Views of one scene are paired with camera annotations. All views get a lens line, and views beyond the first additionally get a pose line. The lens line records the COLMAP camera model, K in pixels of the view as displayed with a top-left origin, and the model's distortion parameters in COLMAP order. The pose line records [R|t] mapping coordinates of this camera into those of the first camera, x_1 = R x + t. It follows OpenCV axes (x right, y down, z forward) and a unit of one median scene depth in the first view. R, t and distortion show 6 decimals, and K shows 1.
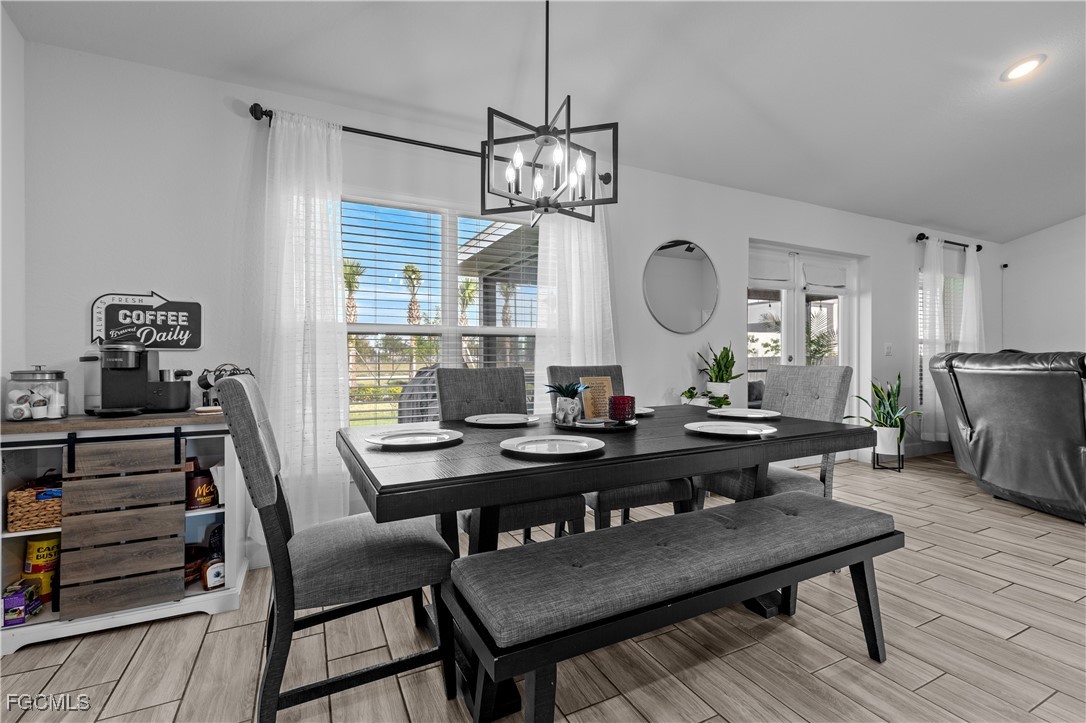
lens RADIAL K [[484.8, 0, 545.8], [0, 484.8, 360.0], [0, 0, 1]] dist [-0.001978, 0.000296]
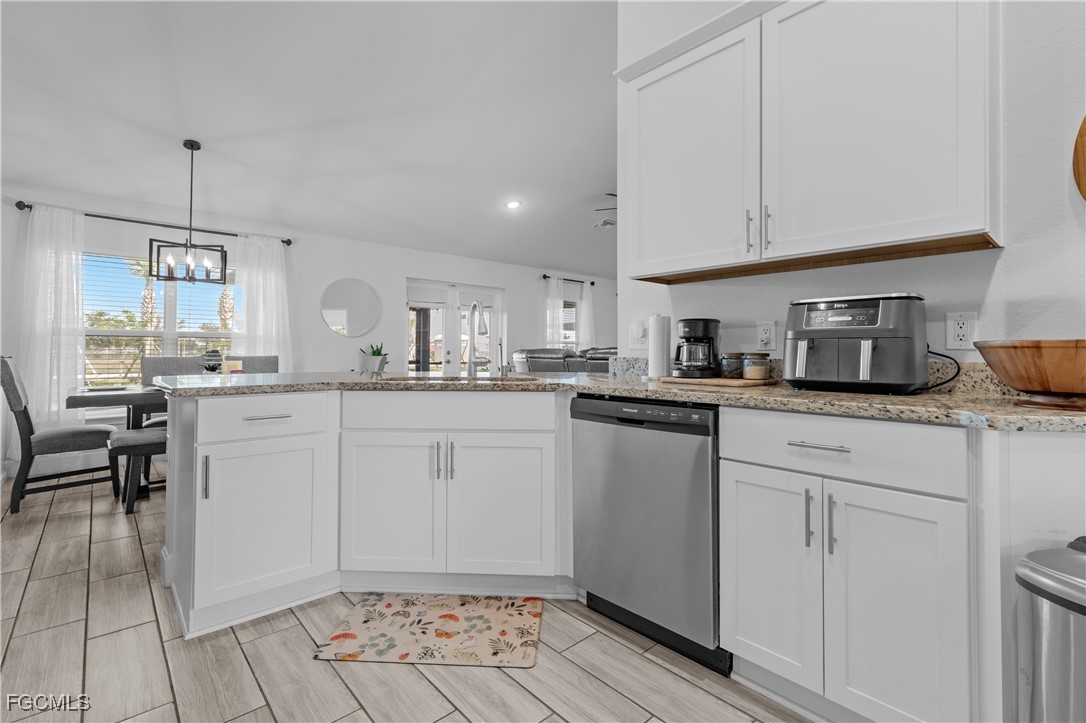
lens RADIAL K [[484.8, 0, 529.5], [0, 484.8, 344.8], [0, 0, 1]] dist [-0.001978, 0.000296]
pose [[0.964344, 0.007975, 0.264532, 0.658221], [-0.001699, 0.999712, -0.023944, 0.013454], [-0.264647, 0.022641, 0.964080, -1.063995]]
